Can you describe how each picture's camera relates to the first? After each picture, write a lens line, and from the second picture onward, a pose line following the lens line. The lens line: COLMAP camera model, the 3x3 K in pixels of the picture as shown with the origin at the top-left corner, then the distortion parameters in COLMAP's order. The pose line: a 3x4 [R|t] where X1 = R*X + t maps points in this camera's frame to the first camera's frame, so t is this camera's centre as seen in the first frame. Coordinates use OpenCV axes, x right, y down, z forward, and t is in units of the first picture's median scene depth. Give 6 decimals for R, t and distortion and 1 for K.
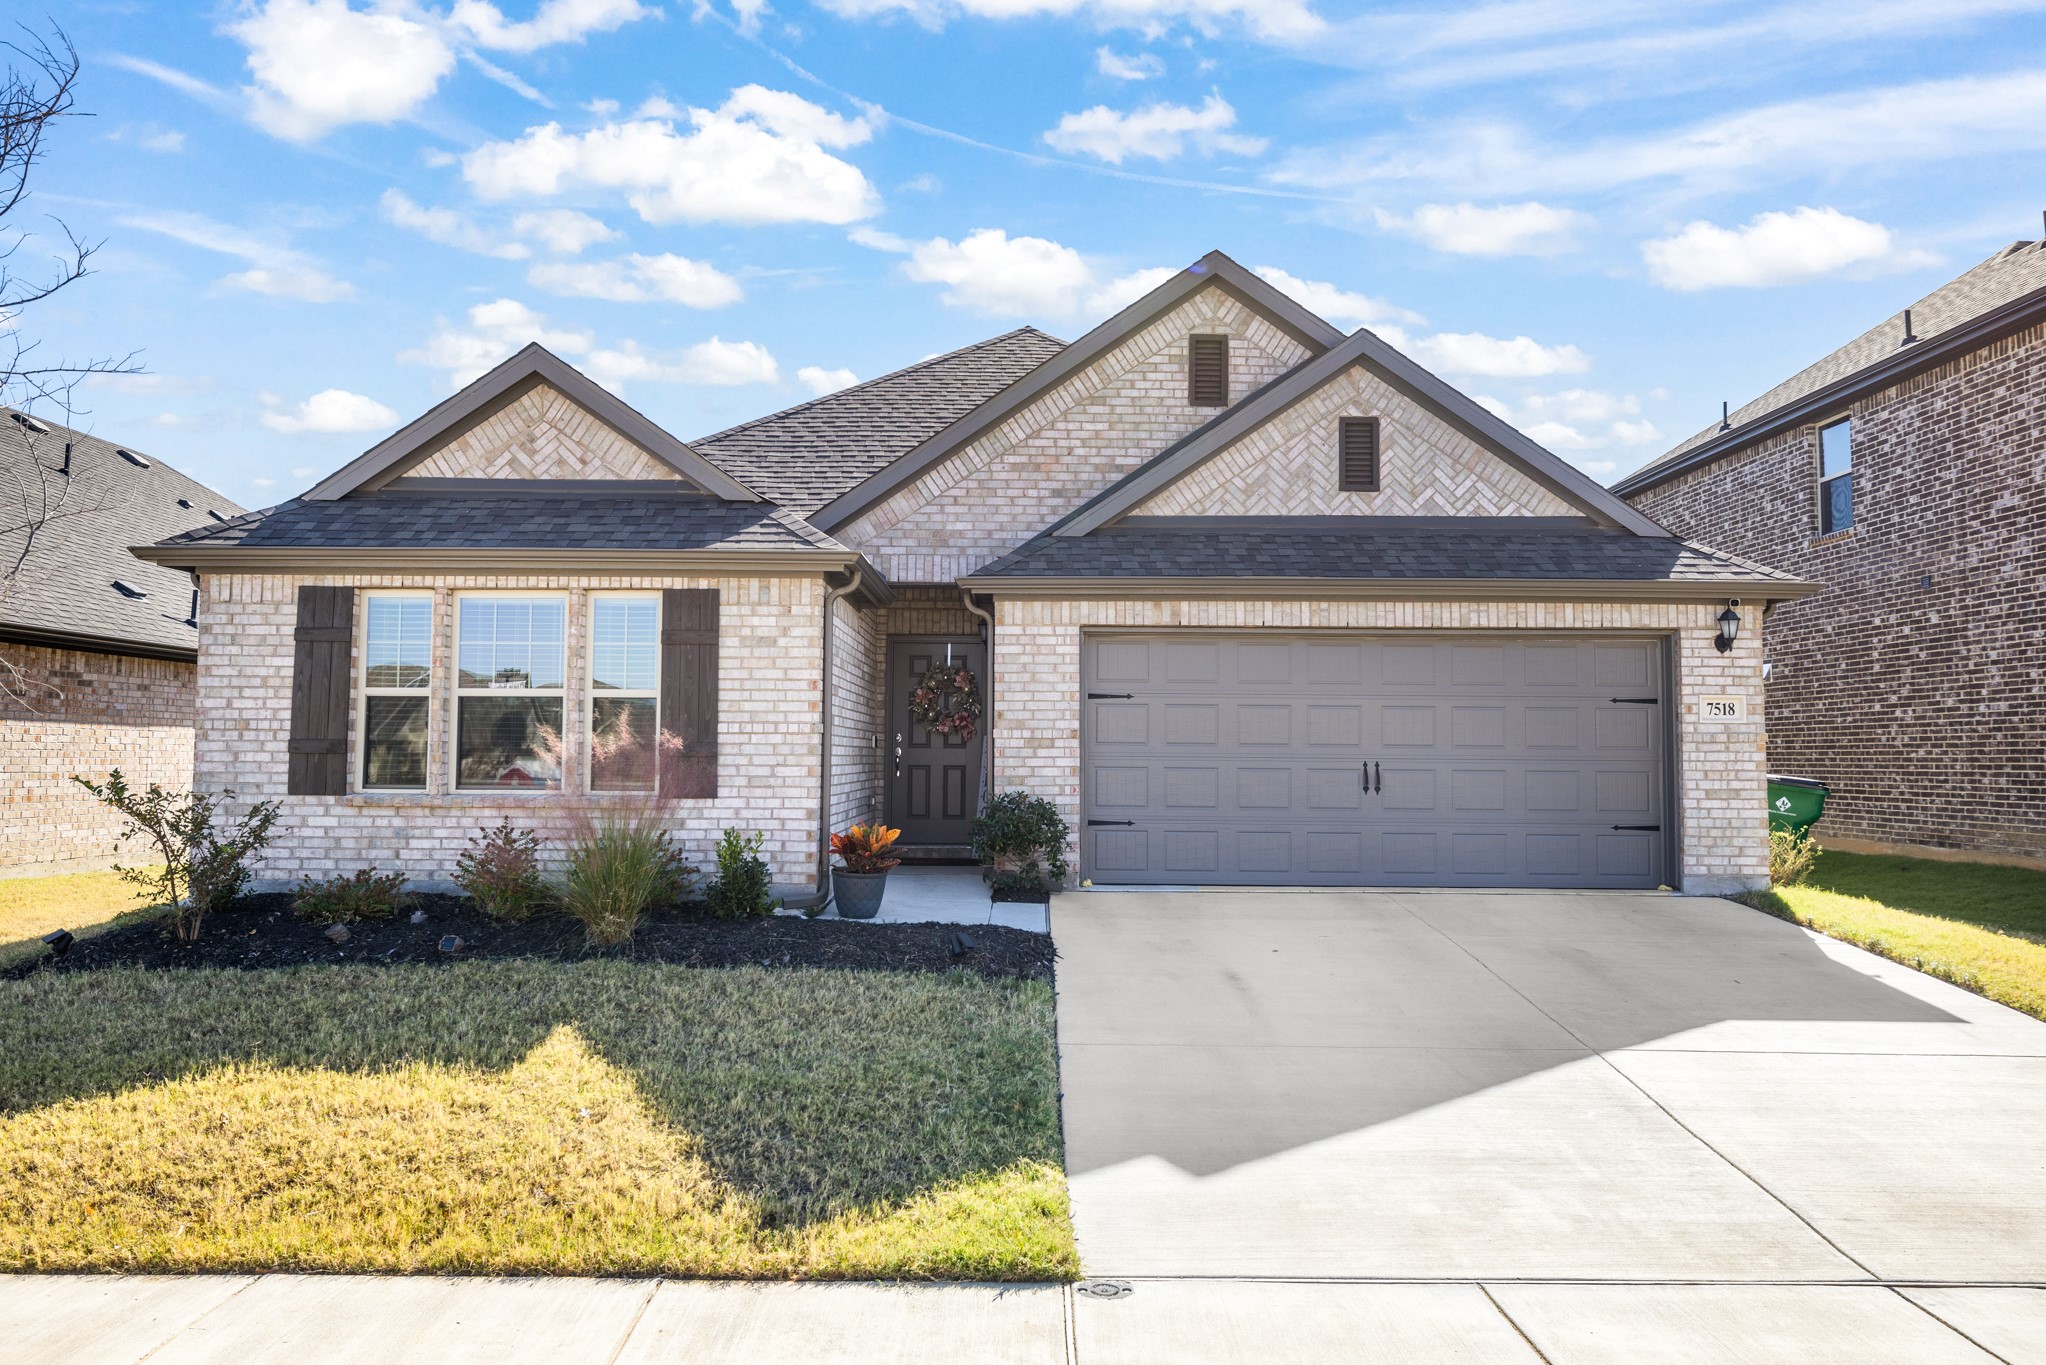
lens RADIAL K [[1396.0, 0, 1023.8], [0, 1396.0, 684.8], [0, 0, 1]] dist [0.000133, -0.002153]
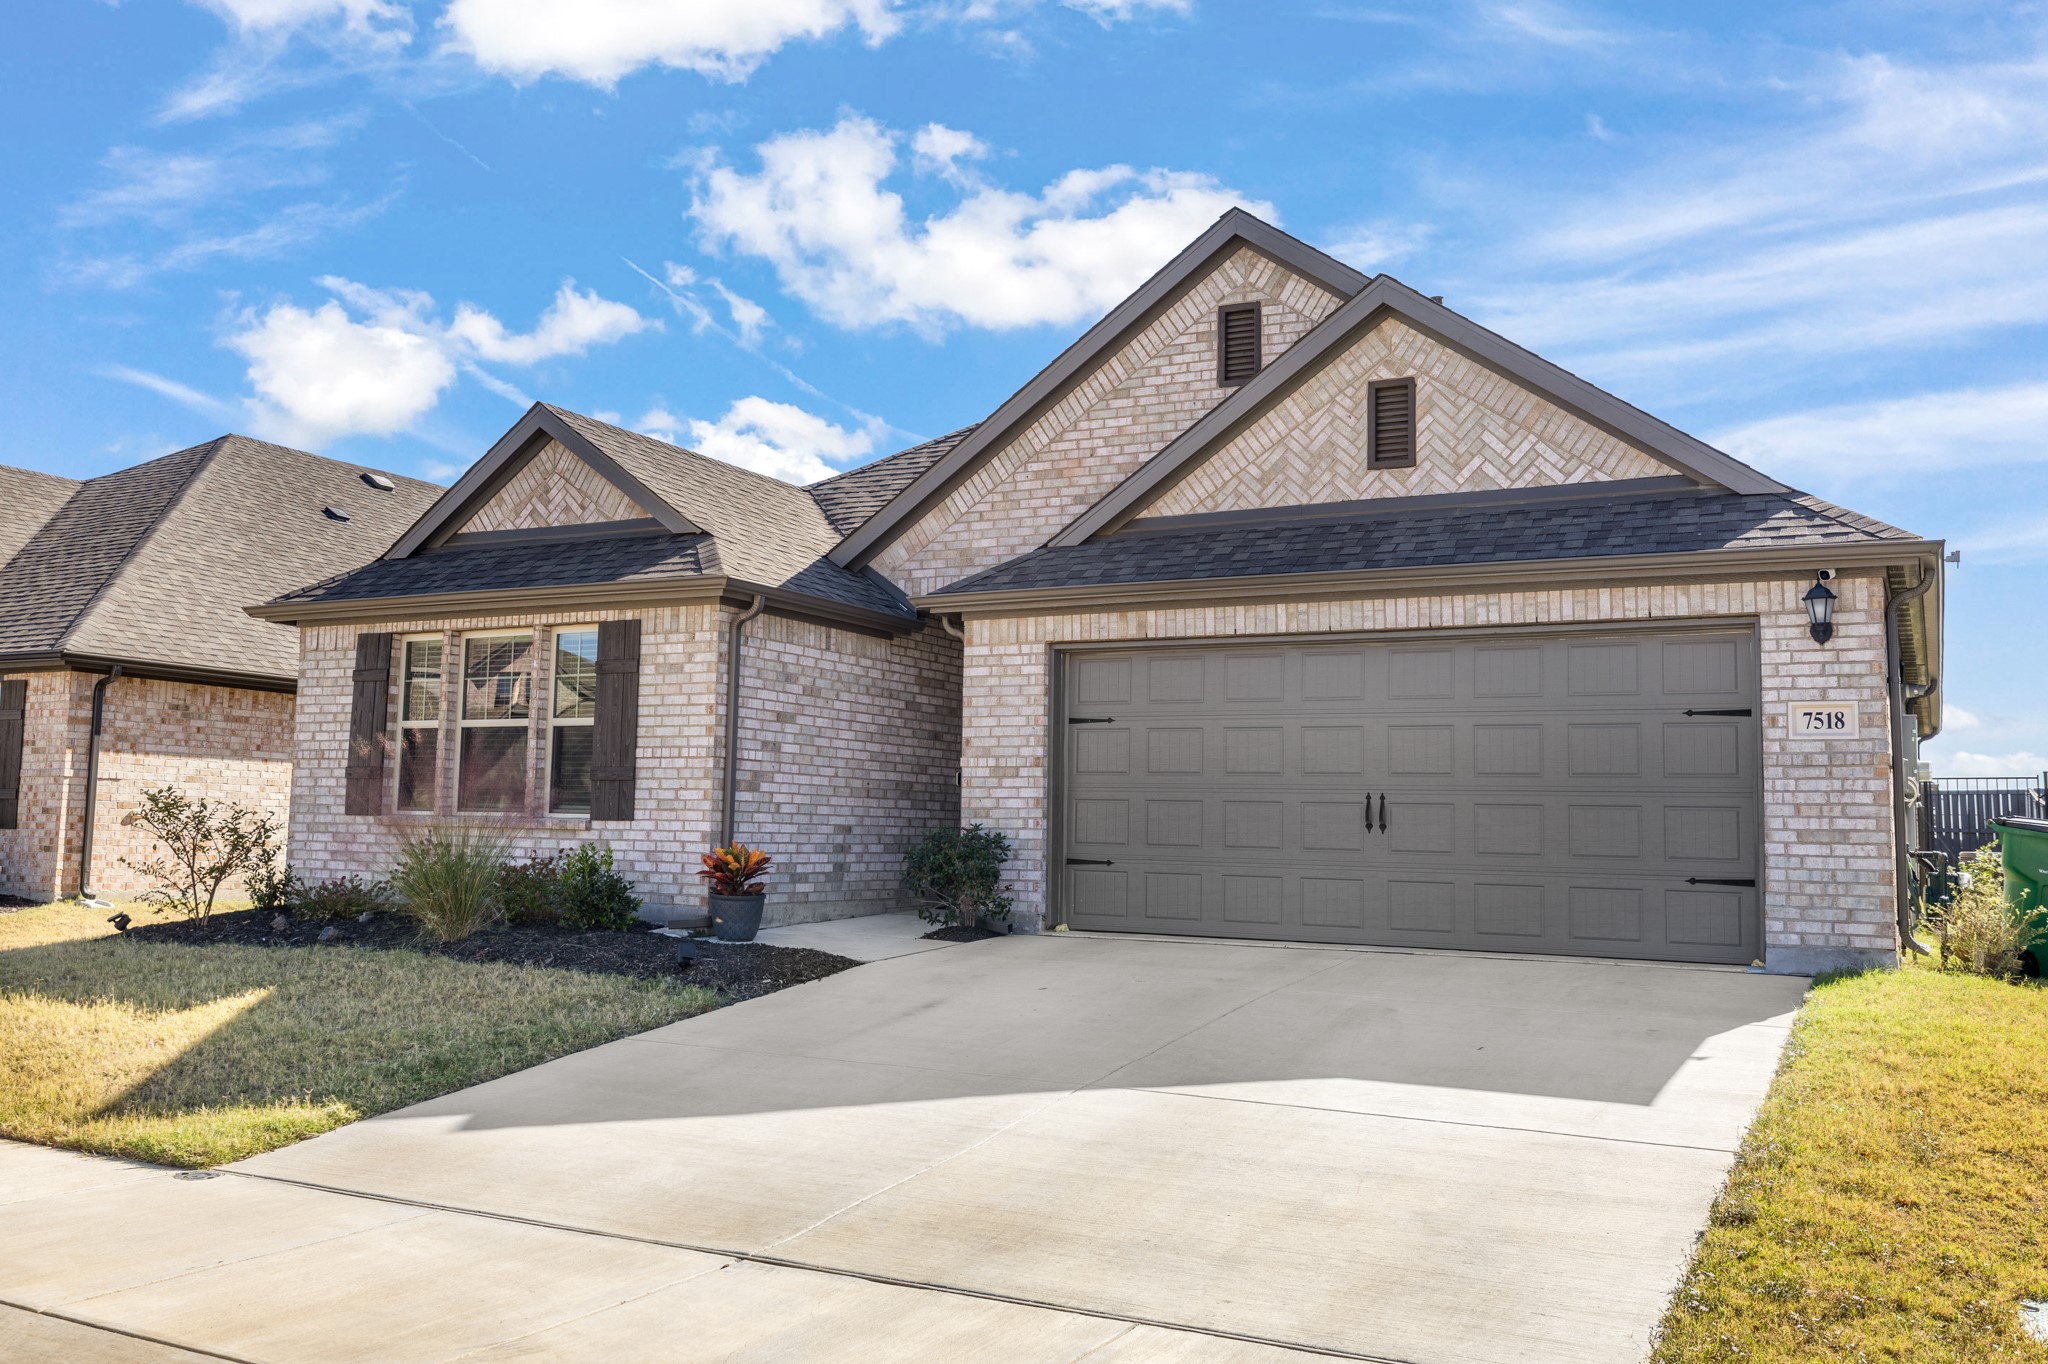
lens RADIAL K [[1713.0, 0, 1023.8], [0, 1713.0, 677.3], [0, 0, 1]] dist [0.000565, 0.001776]
pose [[0.883547, -0.031583, -0.467277, 0.550703], [0.009294, 0.998710, -0.049929, 0.035843], [0.468250, 0.039772, 0.882700, 0.007510]]
